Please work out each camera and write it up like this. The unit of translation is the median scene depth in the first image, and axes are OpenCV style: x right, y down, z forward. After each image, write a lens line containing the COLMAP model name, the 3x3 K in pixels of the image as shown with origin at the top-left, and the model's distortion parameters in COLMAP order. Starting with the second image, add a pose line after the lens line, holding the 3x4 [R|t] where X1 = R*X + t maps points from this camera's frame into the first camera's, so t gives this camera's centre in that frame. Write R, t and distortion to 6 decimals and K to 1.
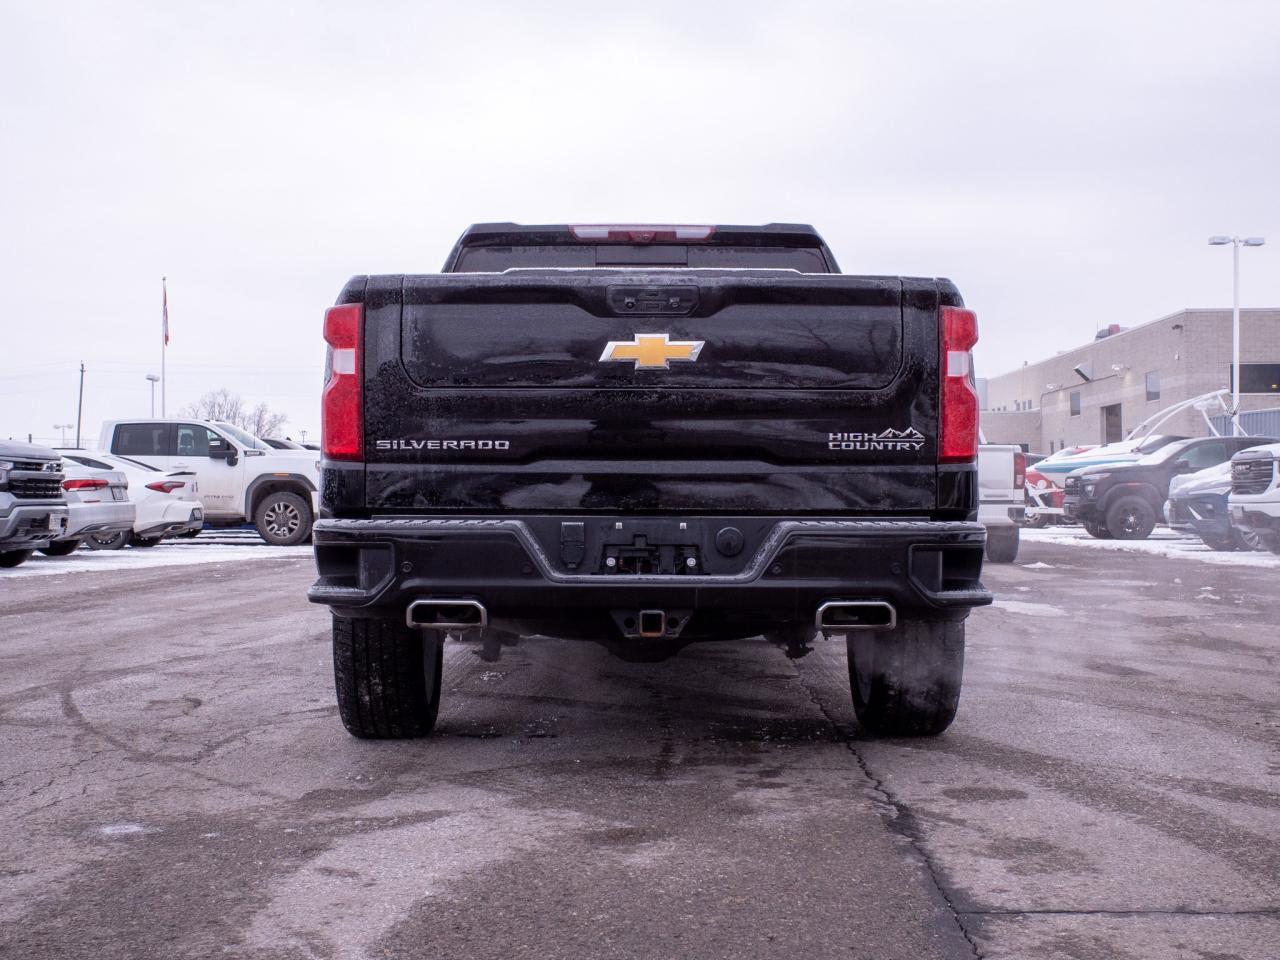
lens RADIAL K [[1719.6, 0, 631.4], [0, 1719.6, 489.9], [0, 0, 1]] dist [-0.030545, 0.000000]
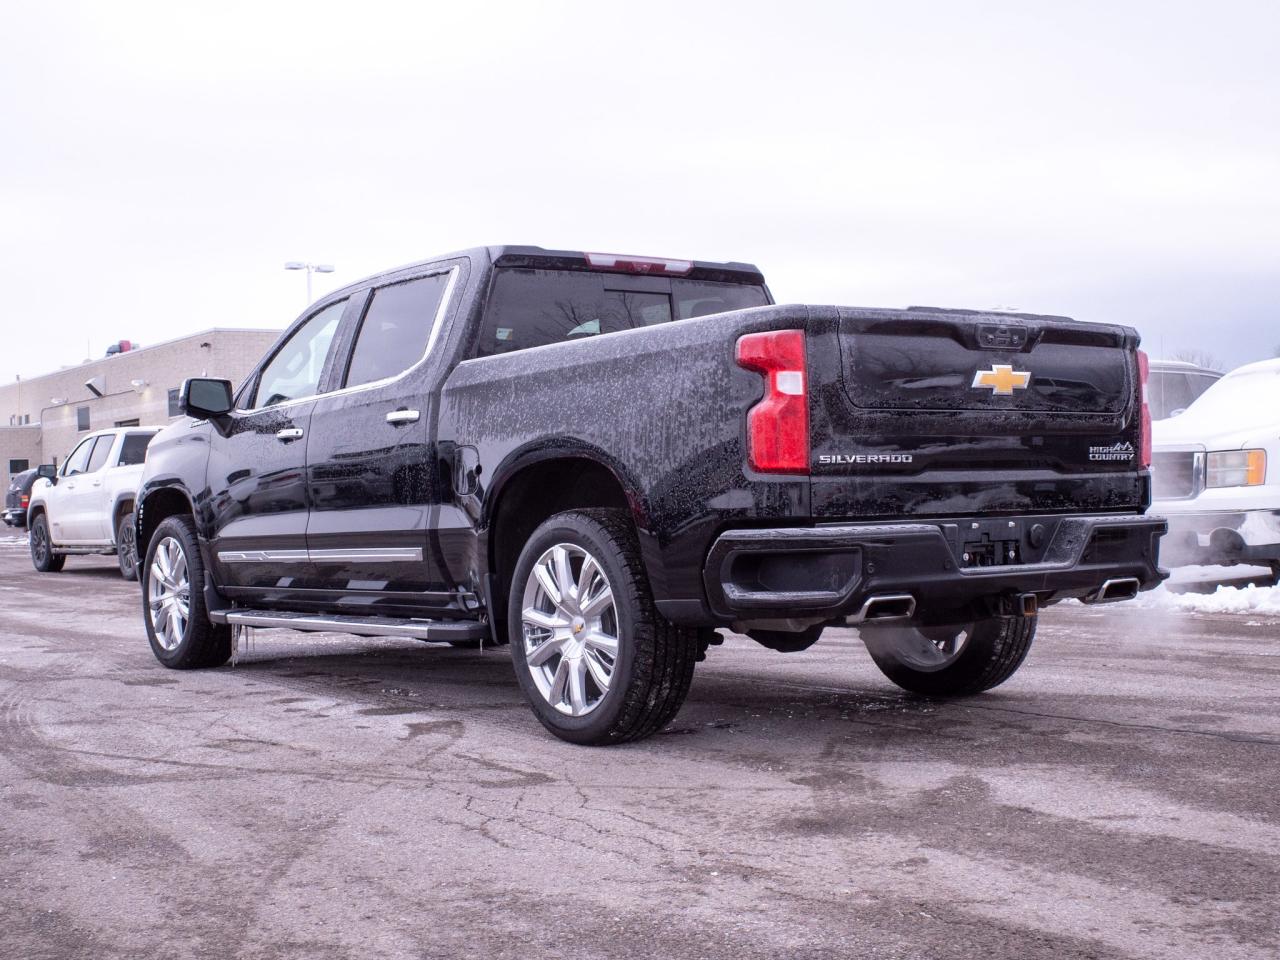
lens RADIAL K [[1719.6, 0, 633.8], [0, 1719.6, 468.7], [0, 0, 1]] dist [-0.030545, 0.000000]
pose [[0.807547, -0.011723, 0.589686, -0.890541], [0.024171, 0.999620, -0.013227, -0.008524], [-0.589307, 0.024935, 0.807524, 0.181853]]
